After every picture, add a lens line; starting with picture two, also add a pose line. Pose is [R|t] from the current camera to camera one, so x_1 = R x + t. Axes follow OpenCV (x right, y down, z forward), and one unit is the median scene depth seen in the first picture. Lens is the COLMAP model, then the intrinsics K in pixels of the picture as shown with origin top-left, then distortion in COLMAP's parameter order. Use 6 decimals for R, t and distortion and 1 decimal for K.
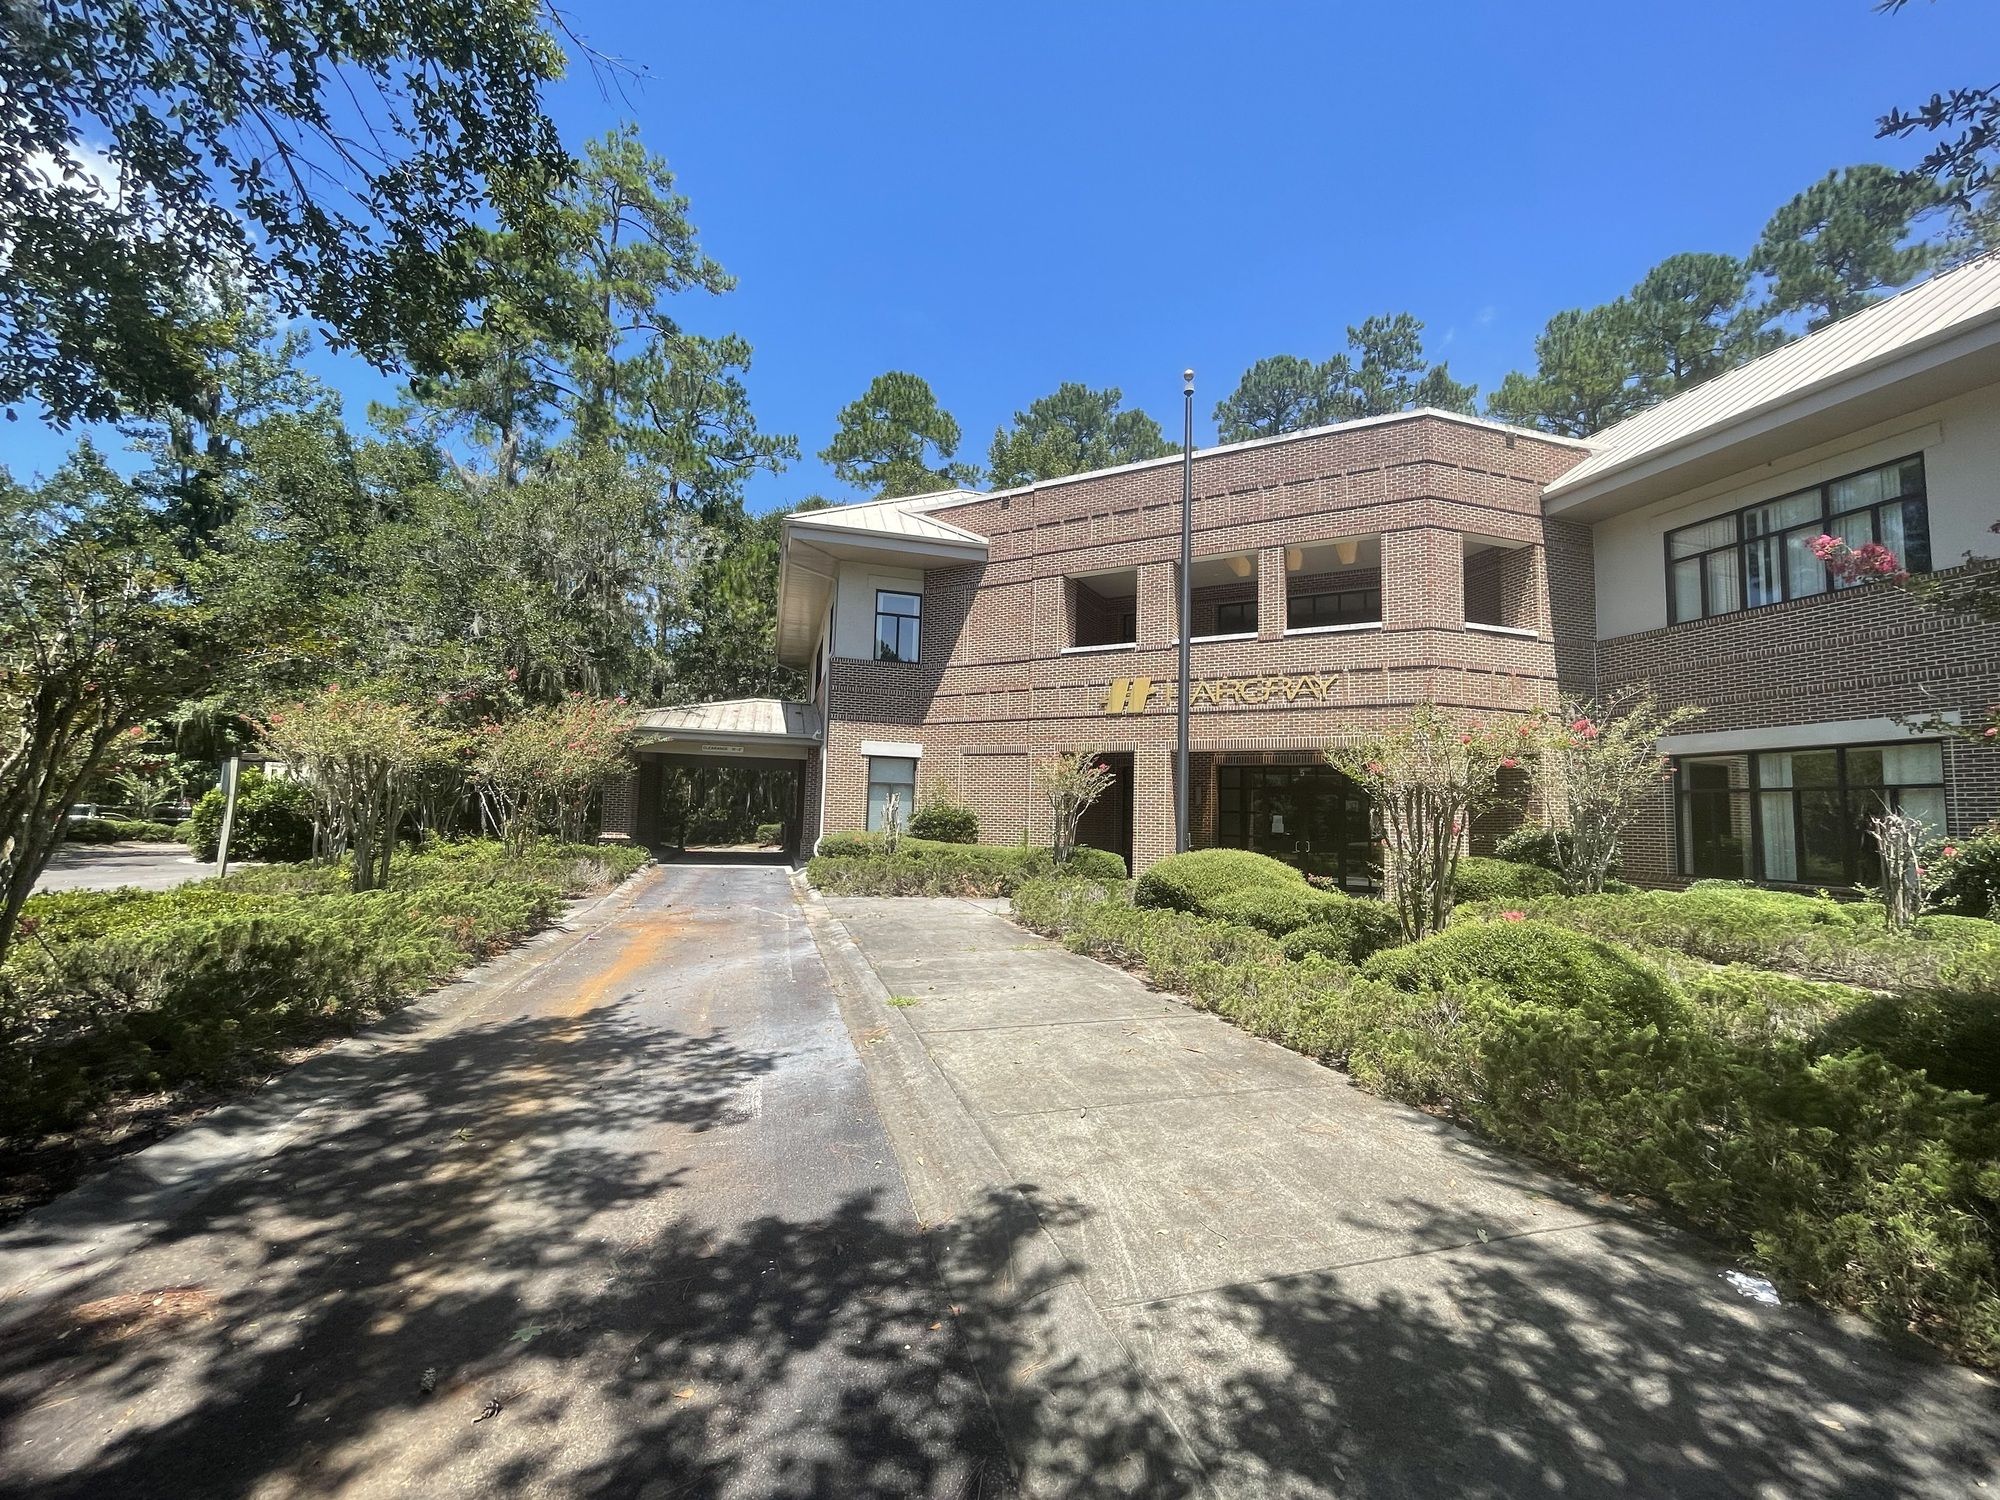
lens RADIAL K [[811.8, 0, 1000.0], [0, 811.8, 750.0], [0, 0, 1]] dist [-0.003013, 0.002927]
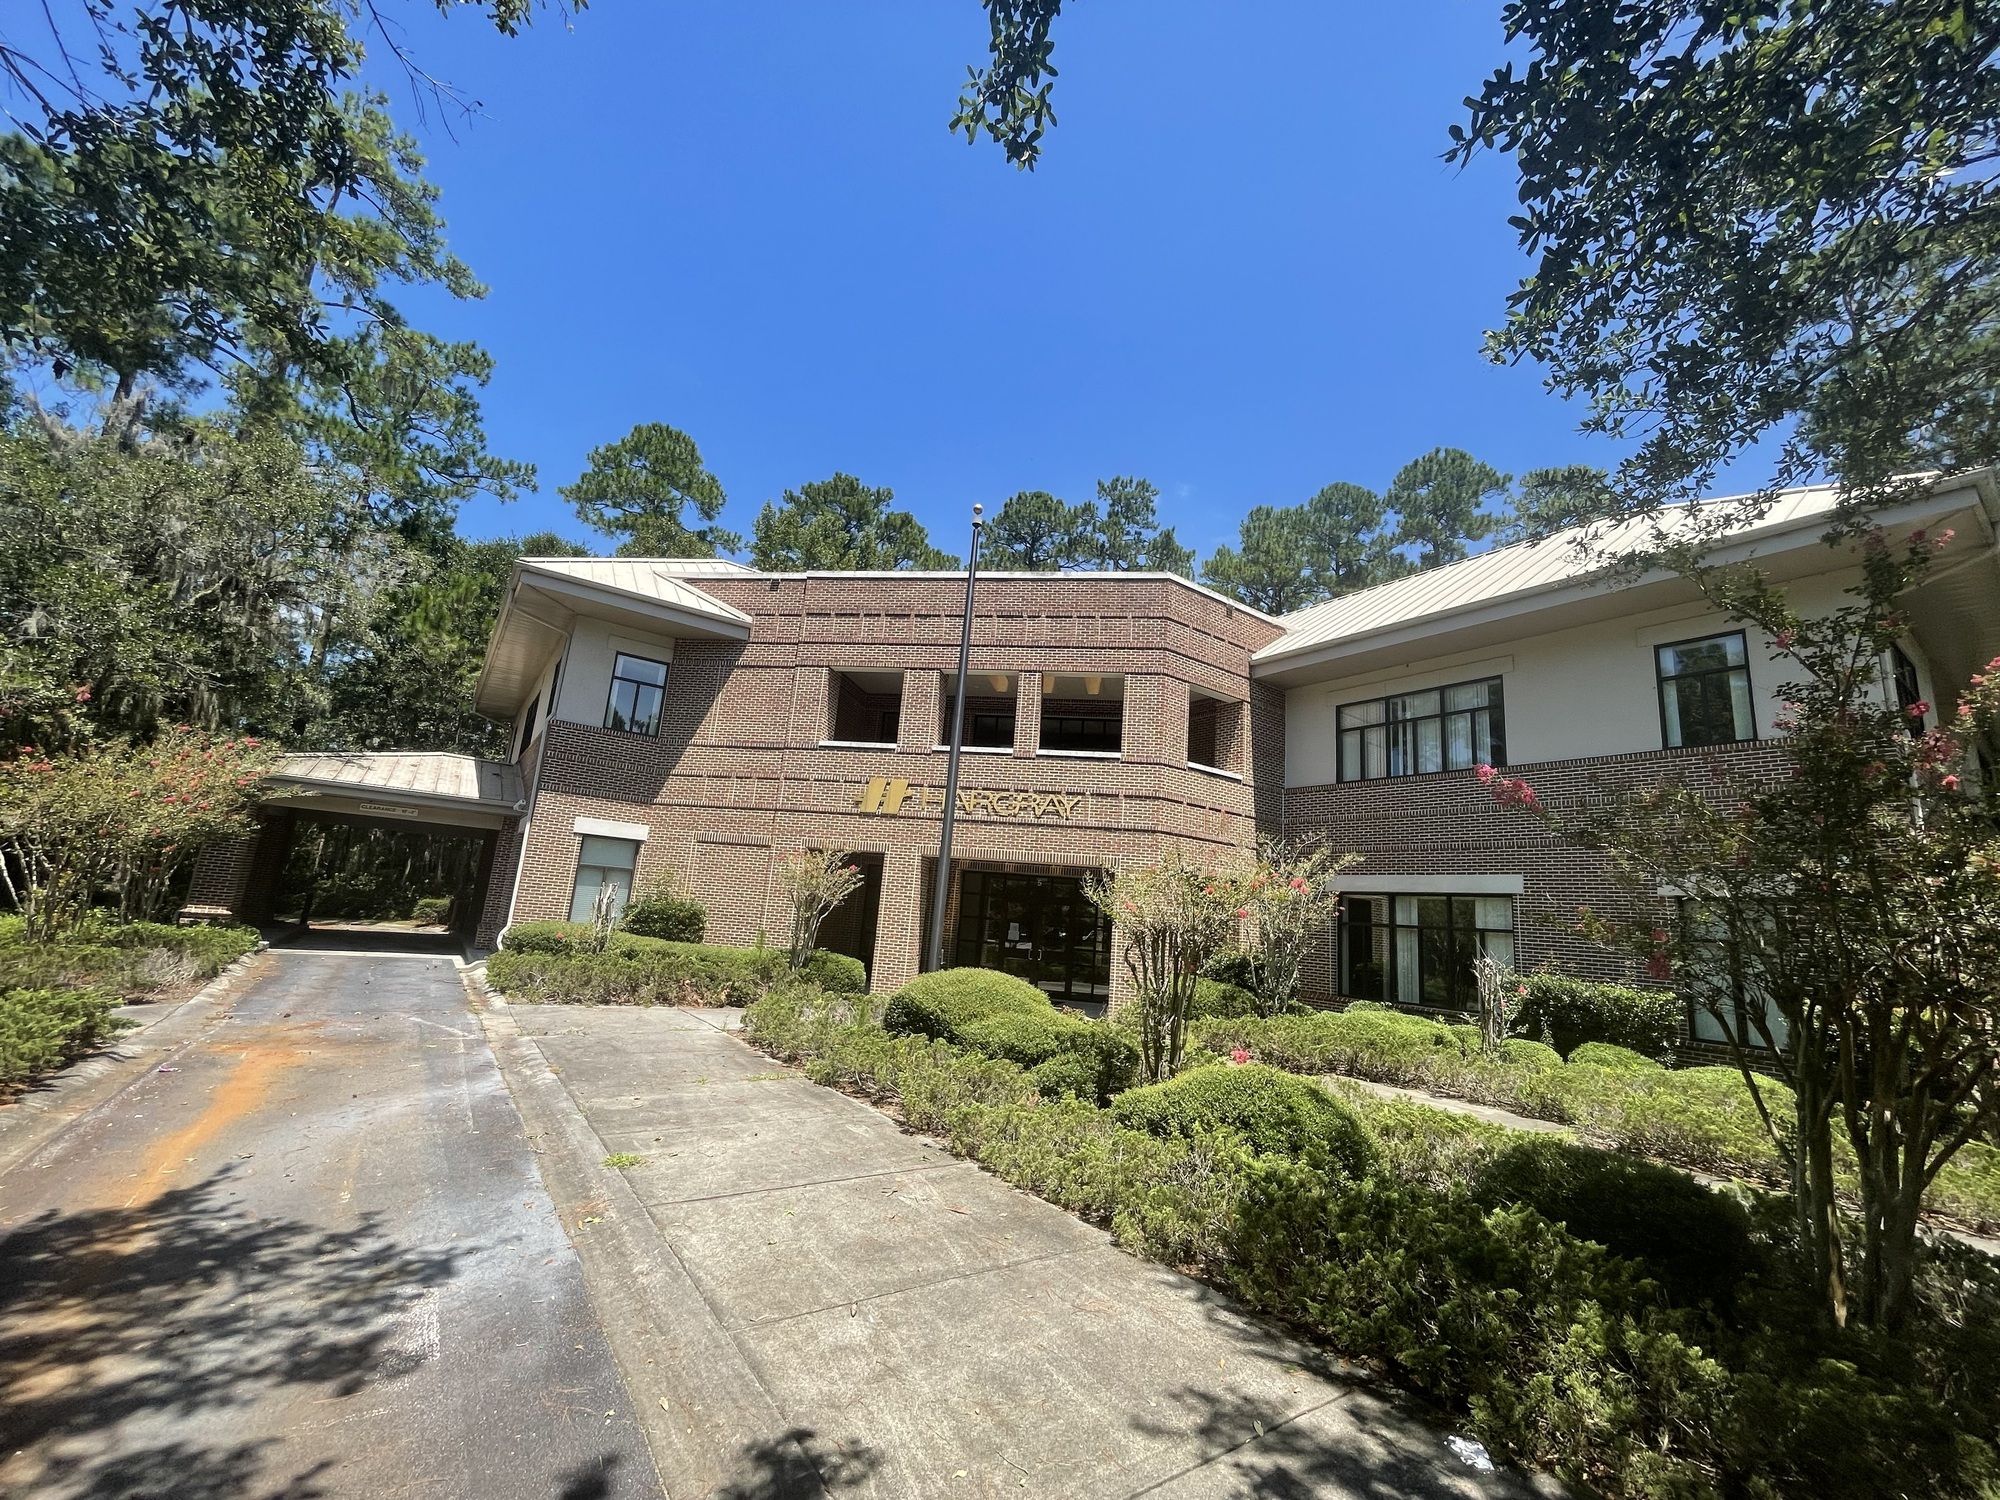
lens RADIAL K [[816.5, 0, 1000.0], [0, 816.5, 750.0], [0, 0, 1]] dist [0.000820, -0.000266]
pose [[0.944941, 0.108301, 0.308799, -0.026265], [-0.075701, 0.990395, -0.115699, -0.022223], [-0.318364, 0.085953, 0.944064, 0.010363]]
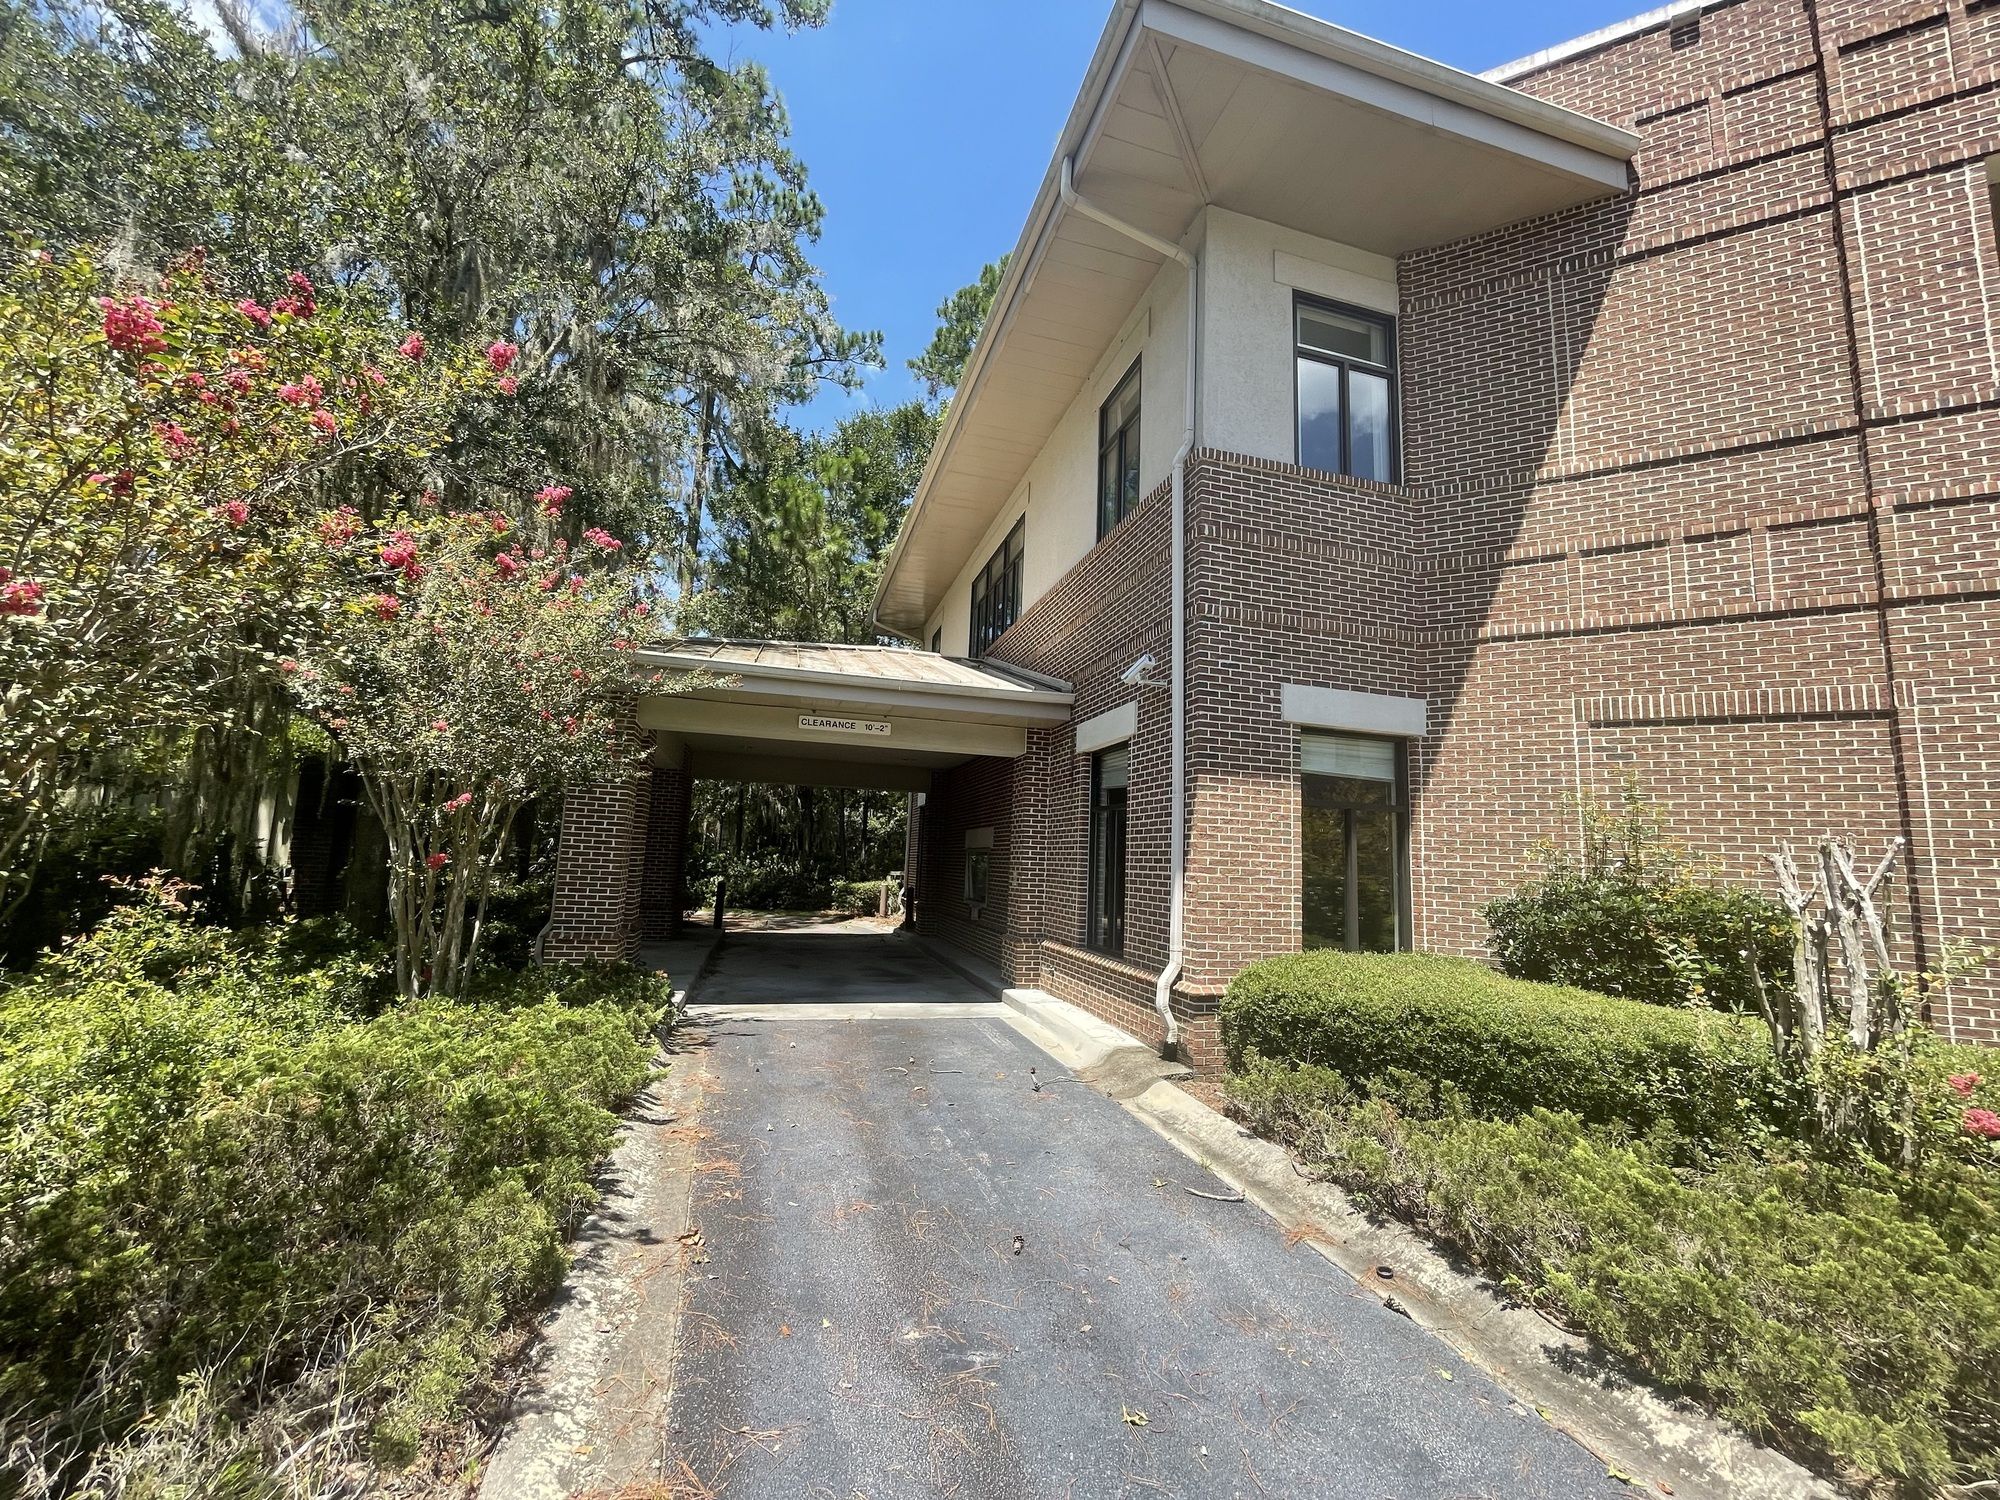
lens RADIAL K [[811.8, 0, 1000.0], [0, 811.8, 750.0], [0, 0, 1]] dist [-0.003013, 0.002927]
pose [[0.999908, 0.011837, -0.006690, -0.416270], [-0.012199, 0.998303, -0.056945, 0.056011], [0.006005, 0.057021, 0.998355, 0.934482]]
